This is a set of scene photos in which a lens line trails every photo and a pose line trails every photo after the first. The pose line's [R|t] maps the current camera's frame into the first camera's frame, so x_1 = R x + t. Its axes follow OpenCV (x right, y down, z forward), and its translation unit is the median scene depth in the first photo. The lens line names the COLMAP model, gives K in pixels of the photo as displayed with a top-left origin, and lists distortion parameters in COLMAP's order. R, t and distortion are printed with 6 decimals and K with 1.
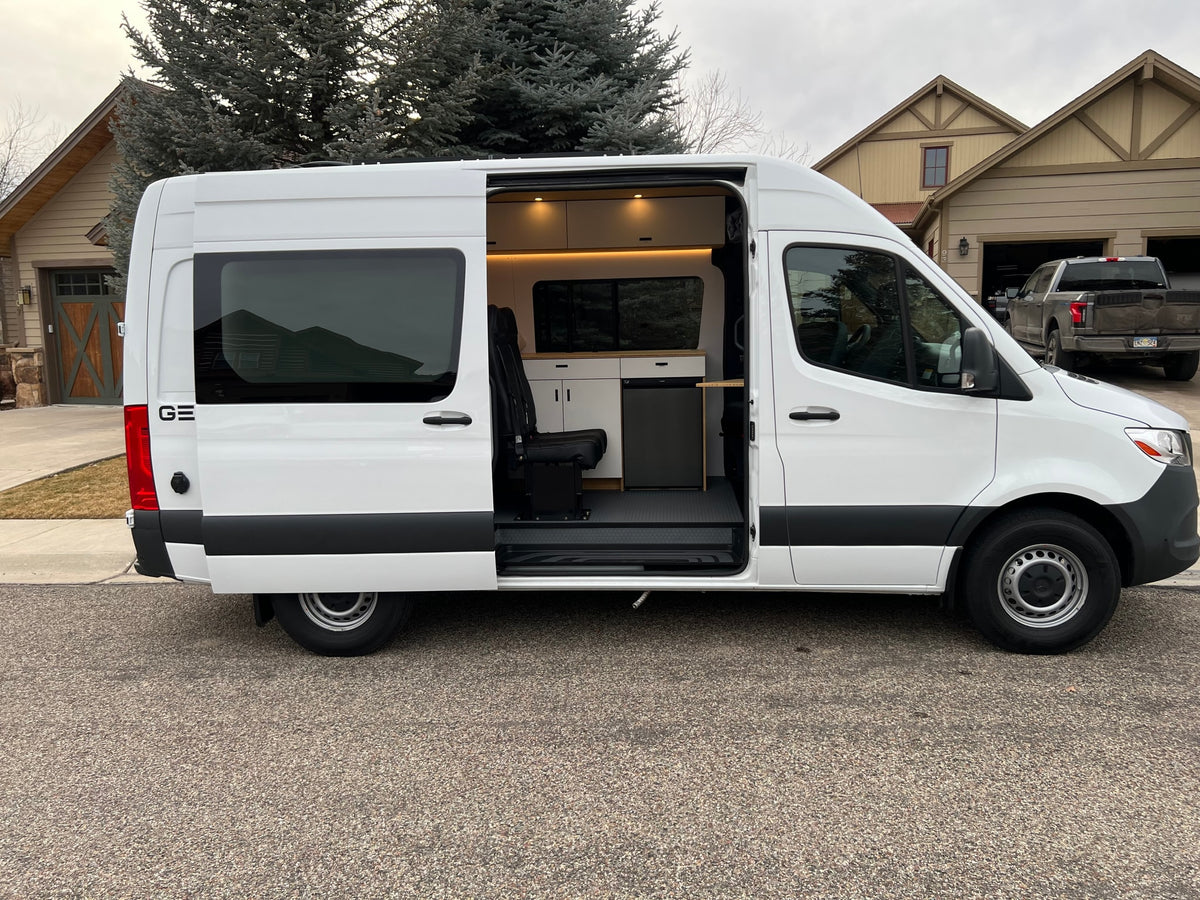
lens RADIAL K [[902.1, 0, 600.1], [0, 902.1, 486.3], [0, 0, 1]] dist [0.053287, -0.067525]
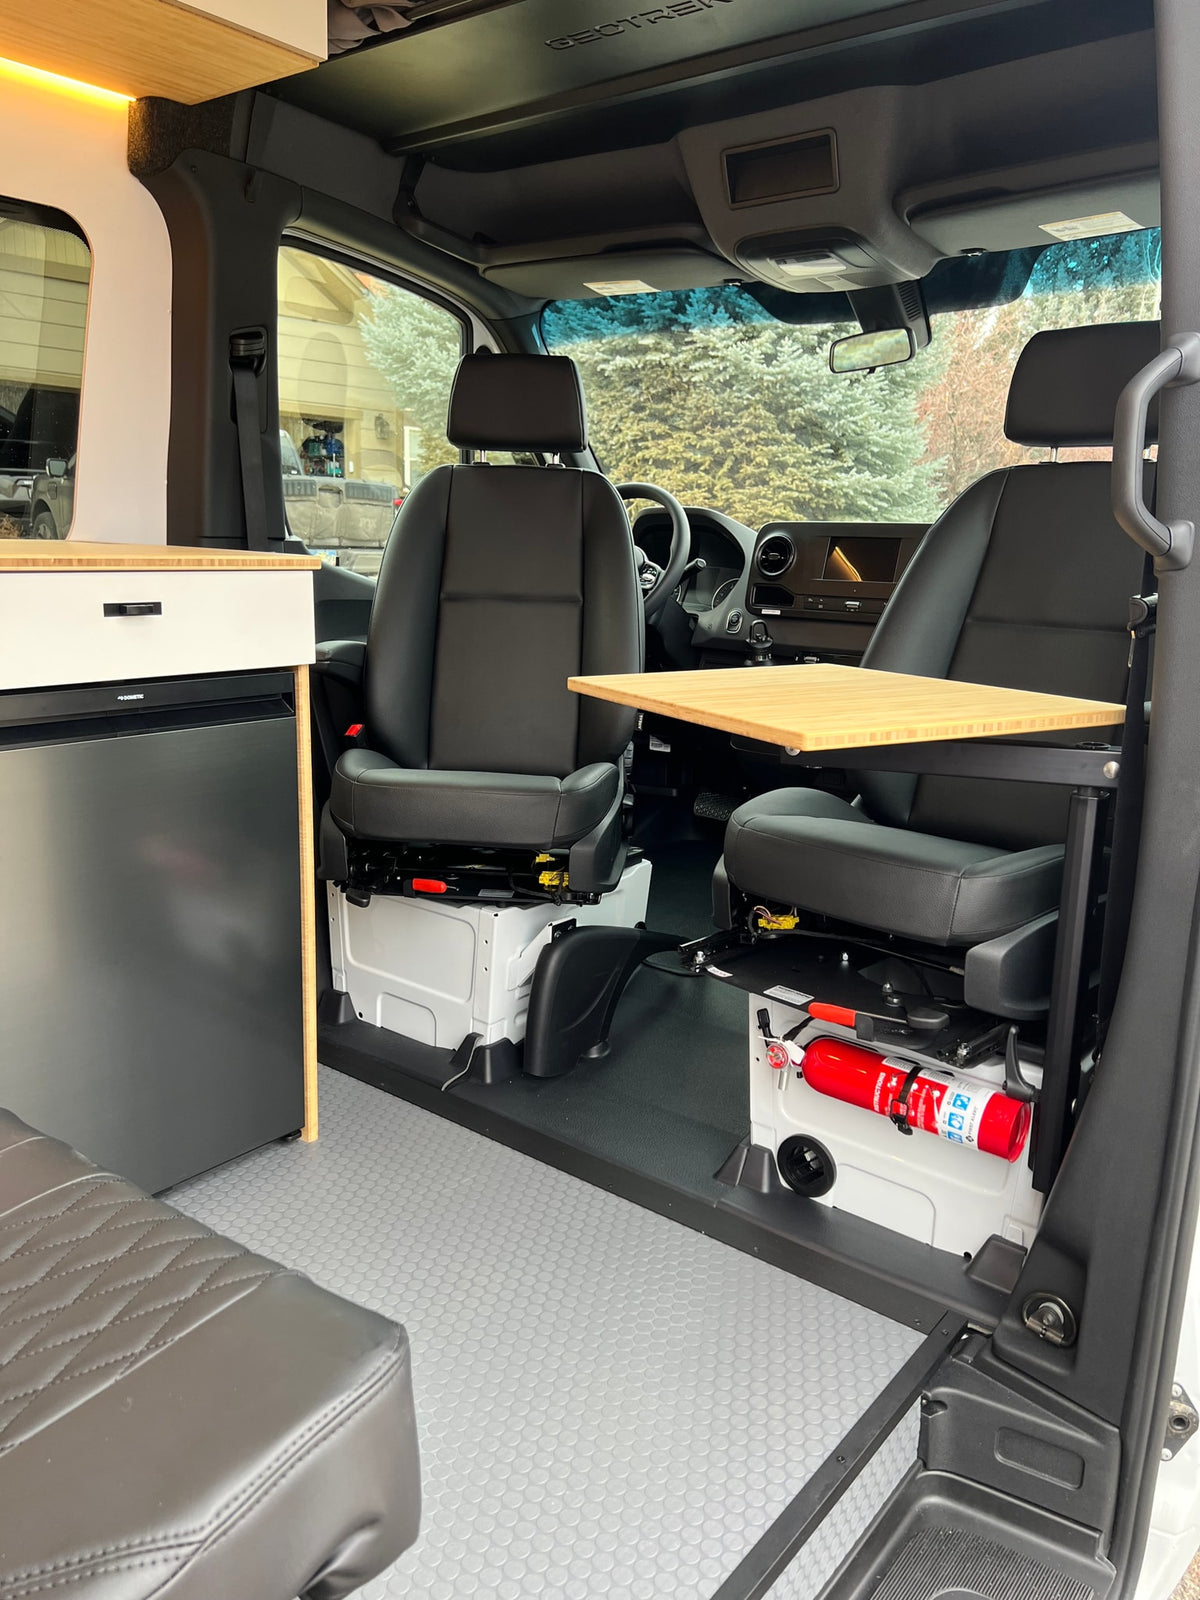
lens RADIAL K [[1202.8, 0, 599.9], [0, 1202.8, 806.4], [0, 0, 1]] dist [0.053287, -0.067525]
pose [[0.553502, -0.146587, 0.819846, -0.092466], [0.107885, 0.988715, 0.103944, -0.108052], [-0.825831, 0.030916, 0.563070, 0.760896]]
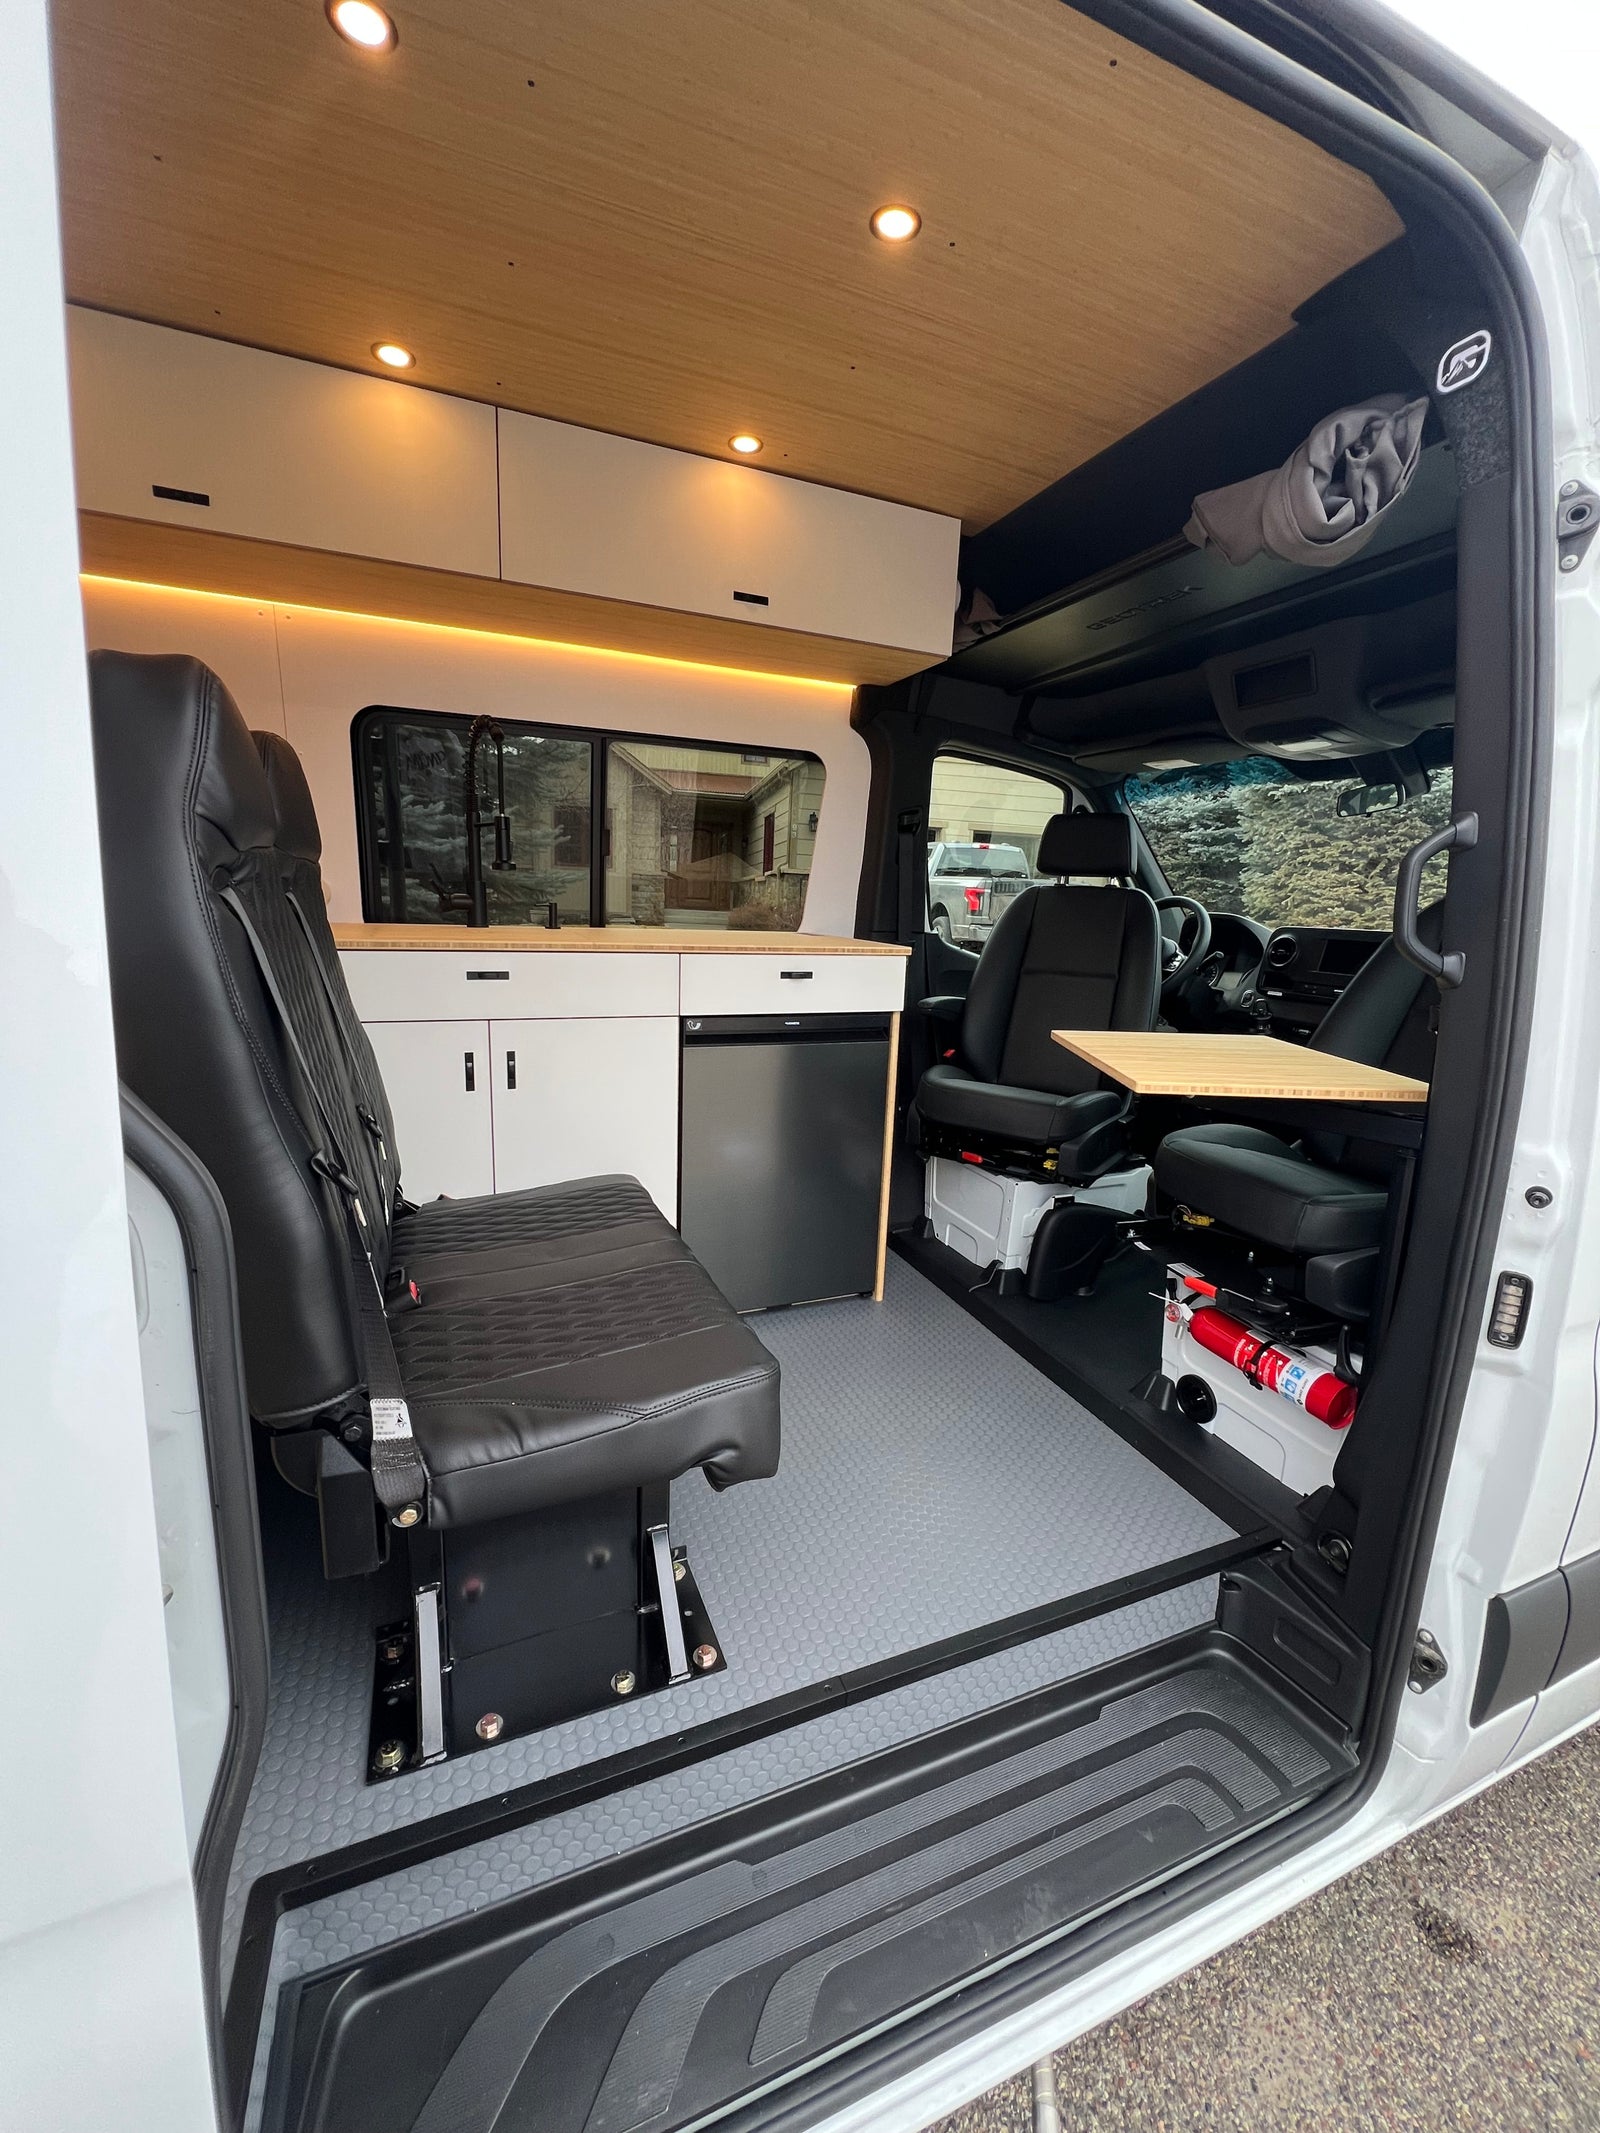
lens RADIAL K [[857.1, 0, 803.8], [0, 857.1, 1062.2], [0, 0, 1]] dist [-0.001197, 0.000052]
pose [[0.887812, -0.030665, 0.459184, -0.079975], [0.024195, 0.999508, 0.019968, -0.106698], [-0.459571, -0.006618, 0.888117, 0.694179]]
